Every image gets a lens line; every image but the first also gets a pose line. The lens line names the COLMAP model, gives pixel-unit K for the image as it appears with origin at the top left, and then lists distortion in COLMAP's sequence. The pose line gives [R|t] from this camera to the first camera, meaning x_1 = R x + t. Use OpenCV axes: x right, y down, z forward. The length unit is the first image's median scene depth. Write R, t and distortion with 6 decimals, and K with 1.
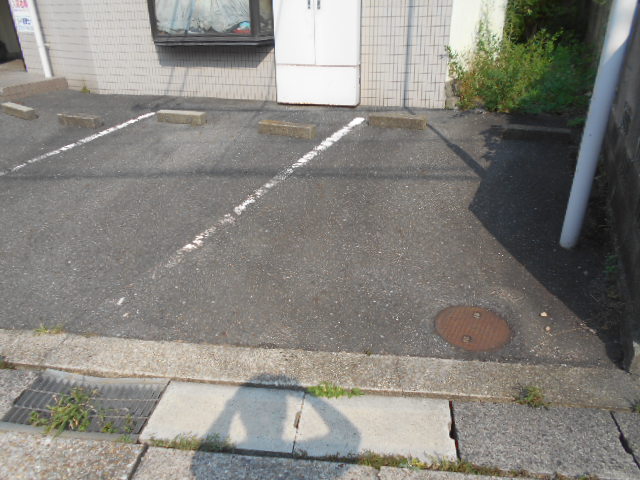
lens RADIAL K [[485.2, 0, 319.4], [0, 485.2, 242.2], [0, 0, 1]] dist [-0.050405, 0.016139]
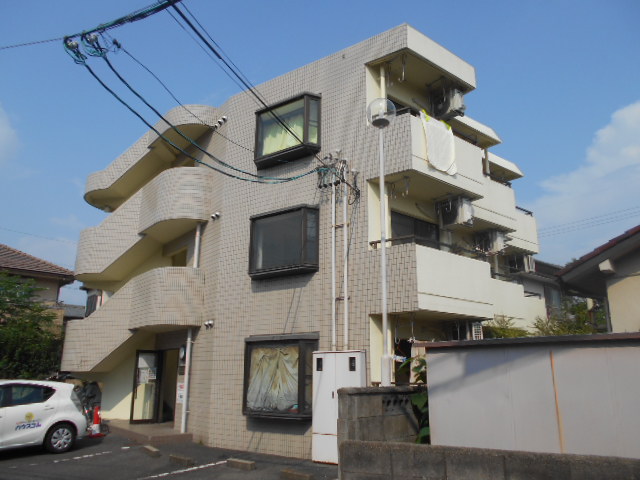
lens RADIAL K [[485.2, 0, 321.3], [0, 485.2, 240.6], [0, 0, 1]] dist [-0.050405, 0.016139]
pose [[0.945477, -0.073644, -0.317253, 0.443199], [-0.161342, 0.740263, -0.652671, 0.147760], [0.282916, 0.668272, 0.688020, -0.390763]]
